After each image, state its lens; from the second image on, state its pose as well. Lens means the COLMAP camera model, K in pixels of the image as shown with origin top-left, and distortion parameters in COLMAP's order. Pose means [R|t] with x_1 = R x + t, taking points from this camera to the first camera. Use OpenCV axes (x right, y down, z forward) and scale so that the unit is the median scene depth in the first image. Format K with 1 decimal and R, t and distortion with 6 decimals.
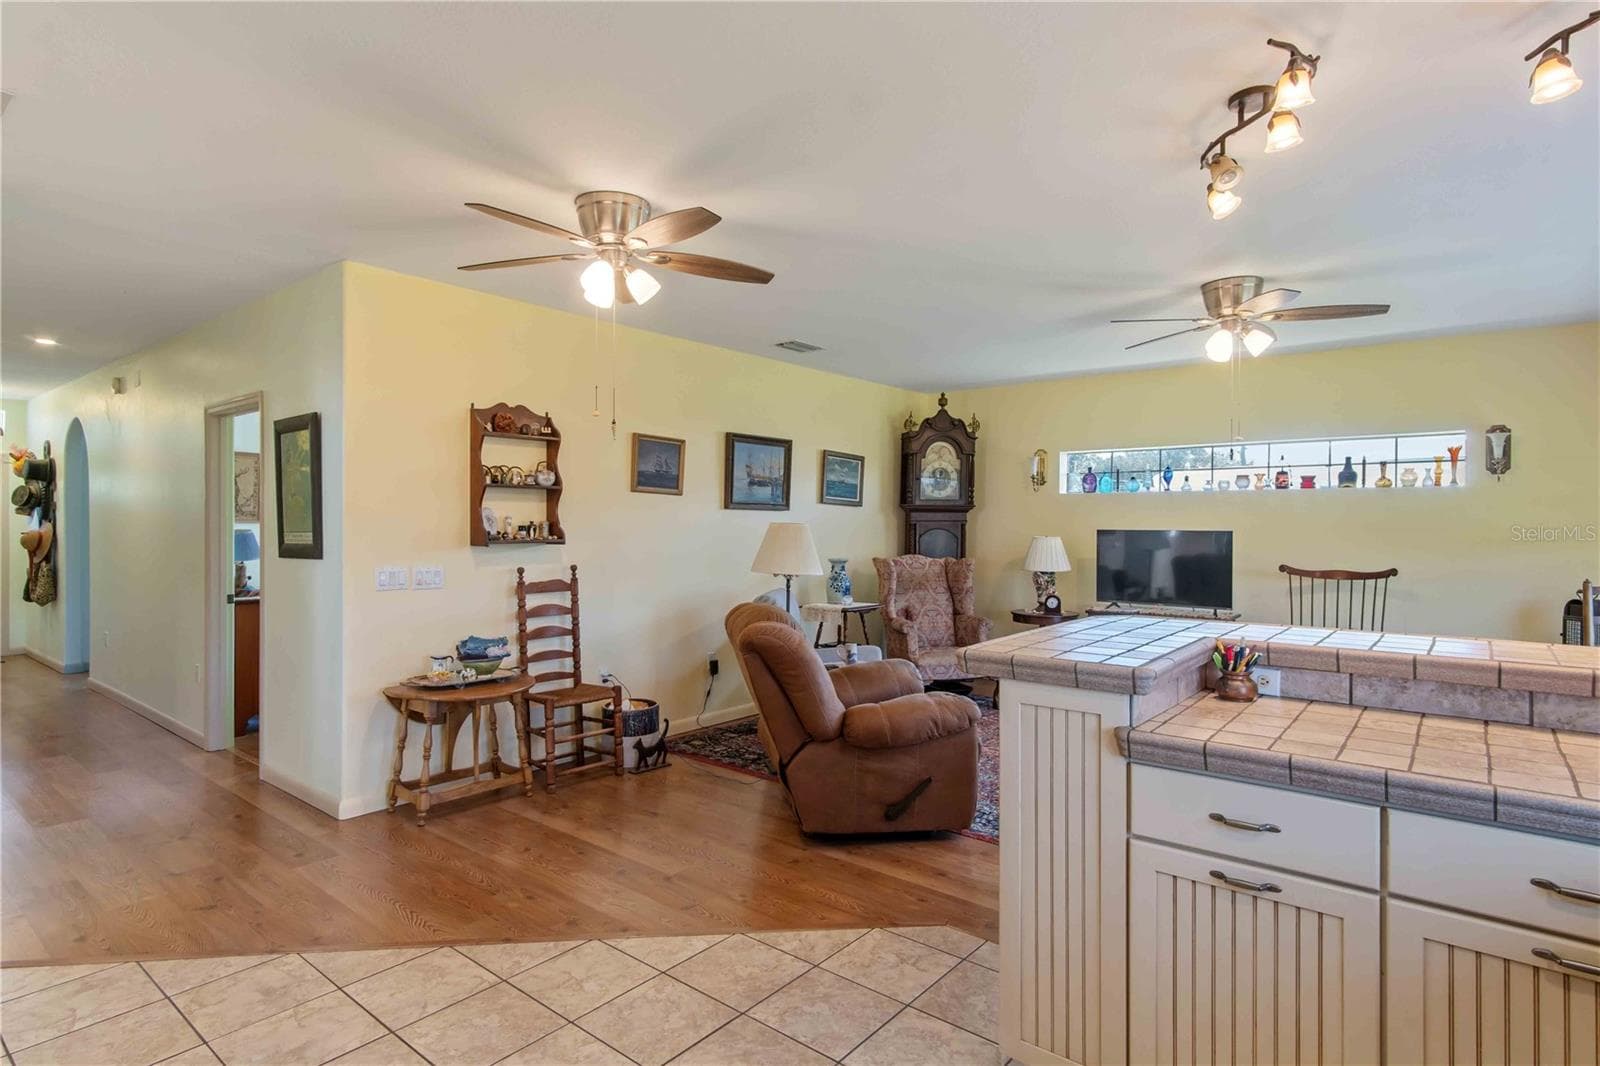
lens RADIAL K [[835.6, 0, 800.1], [0, 835.6, 524.2], [0, 0, 1]] dist [0.003858, 0.001942]
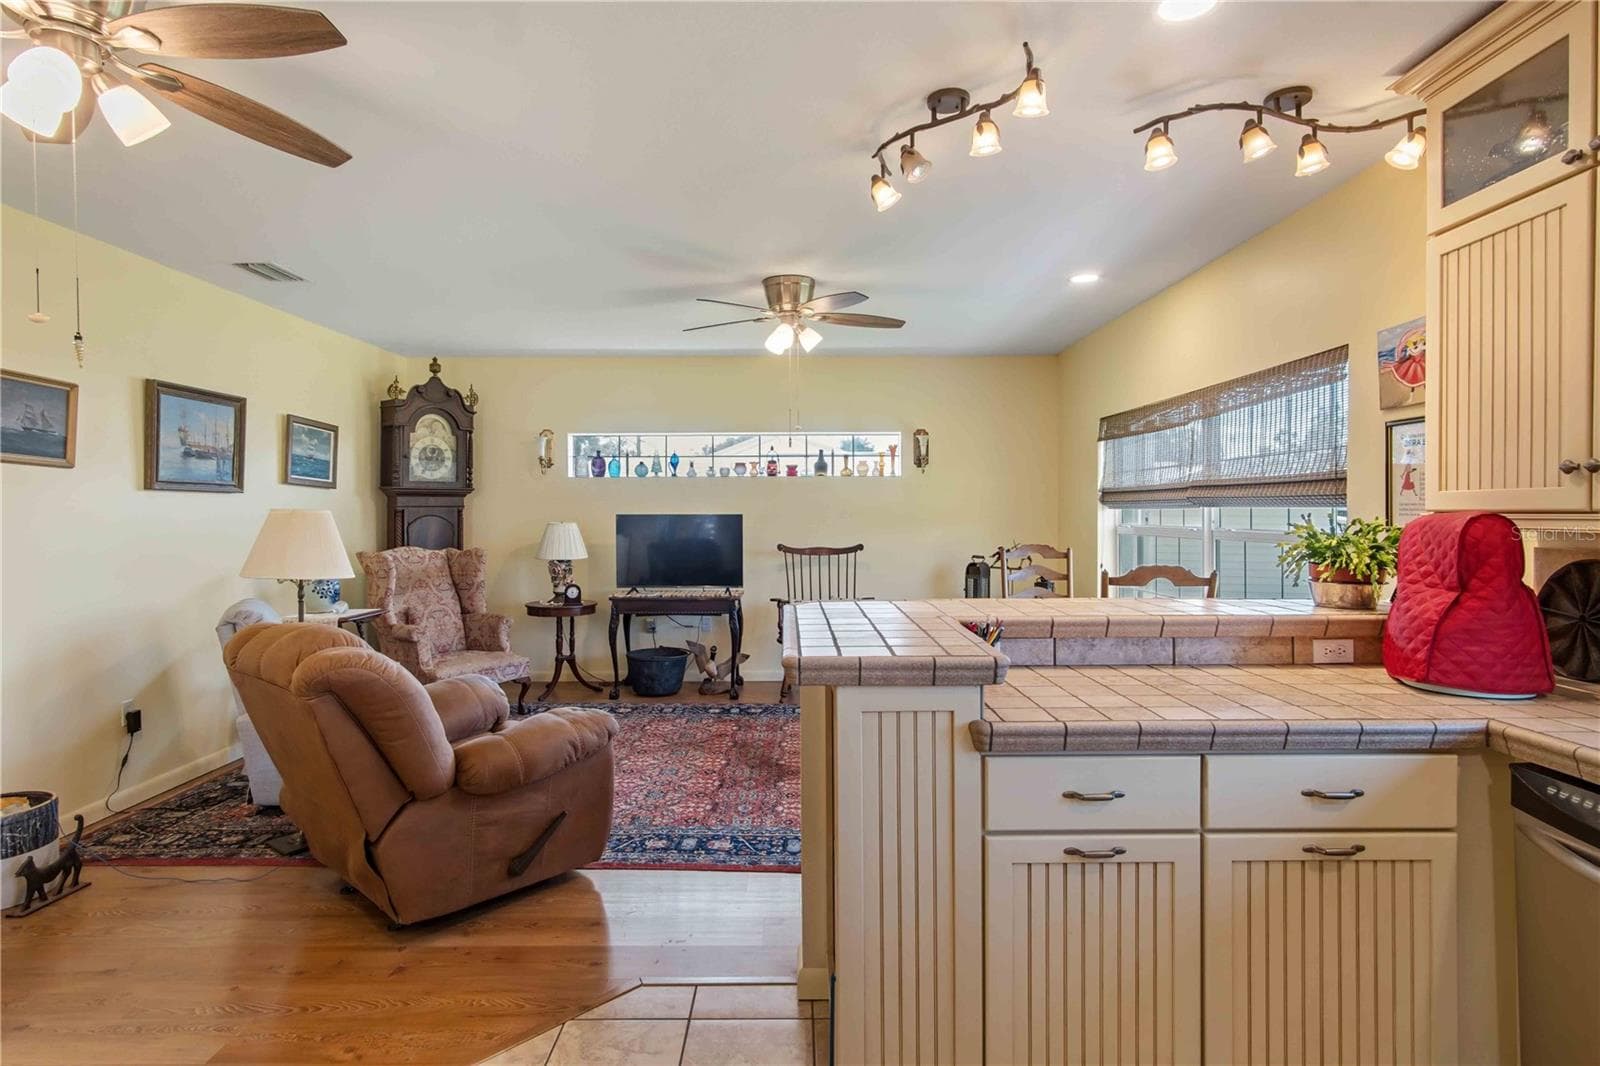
lens RADIAL K [[835.6, 0, 800.1], [0, 835.6, 524.2], [0, 0, 1]] dist [0.003858, 0.001942]
pose [[0.773510, -0.018150, 0.633524, -0.108645], [0.007519, 0.999782, 0.019463, 0.000440], [-0.633739, -0.010291, 0.773478, 0.120596]]
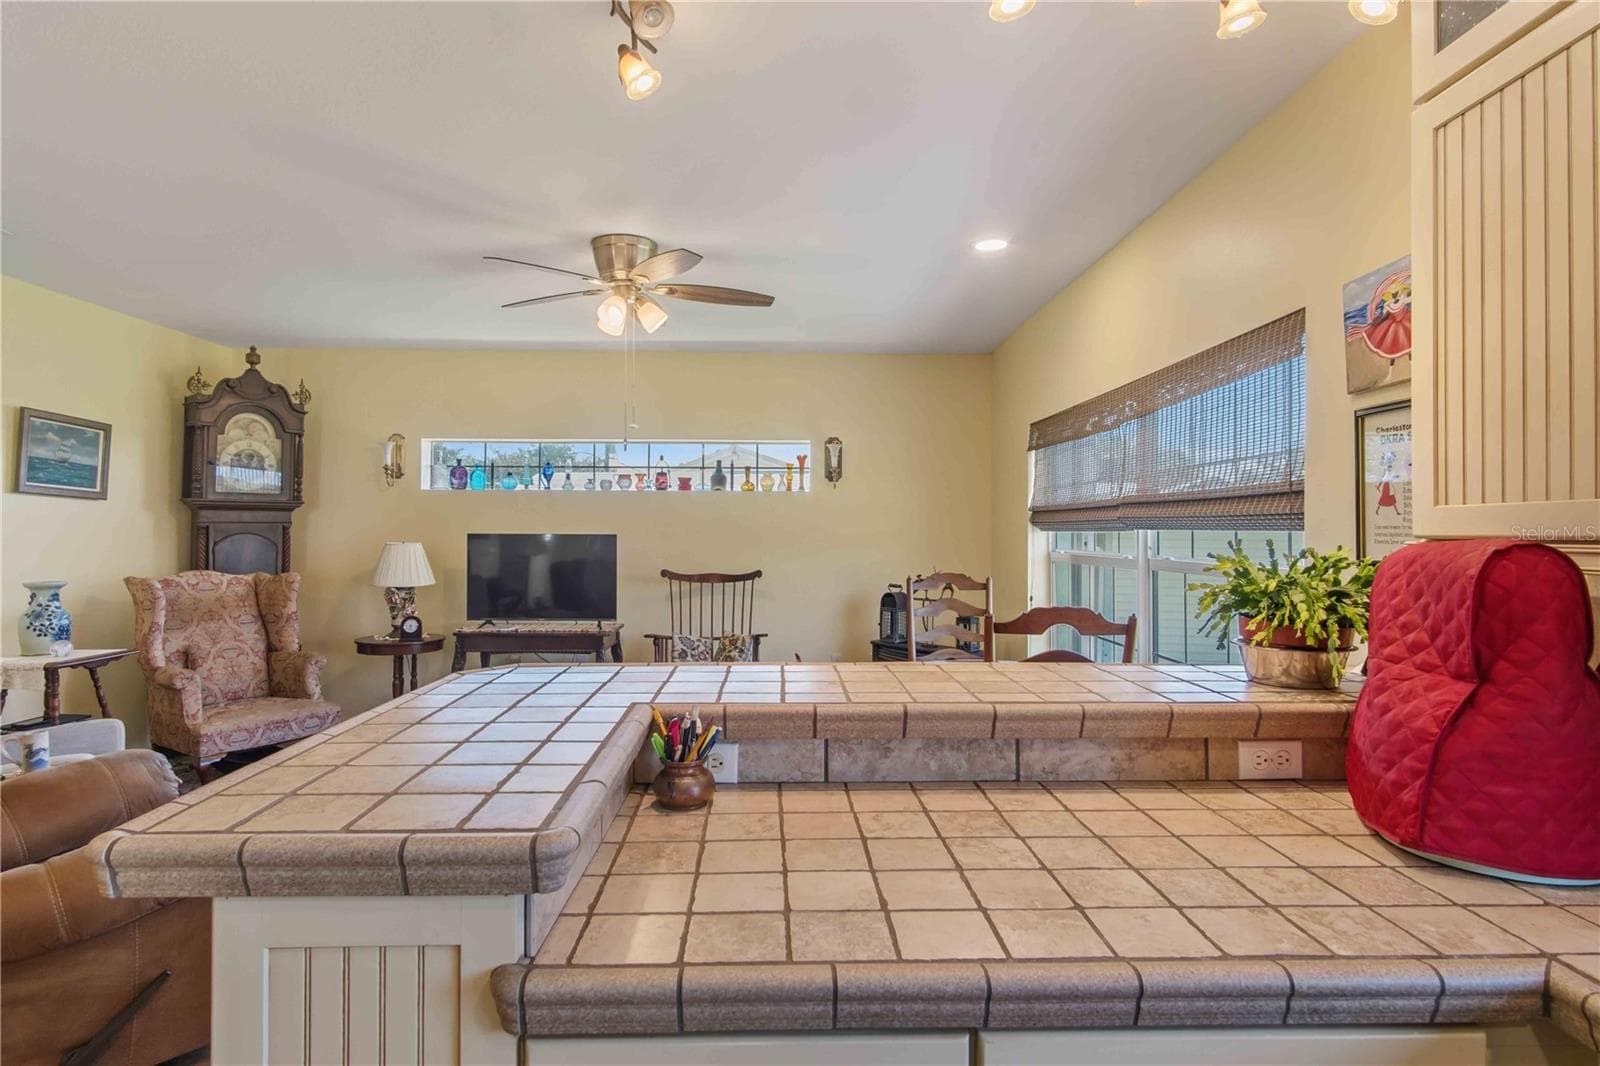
lens RADIAL K [[852.8, 0, 794.5], [0, 852.8, 527.1], [0, 0, 1]] dist [0.002945, 0.002915]
pose [[0.761803, 0.000582, 0.647808, 0.060964], [0.000225, 0.999999, -0.001163, 0.001251], [-0.647808, 0.001032, 0.761803, 0.163844]]
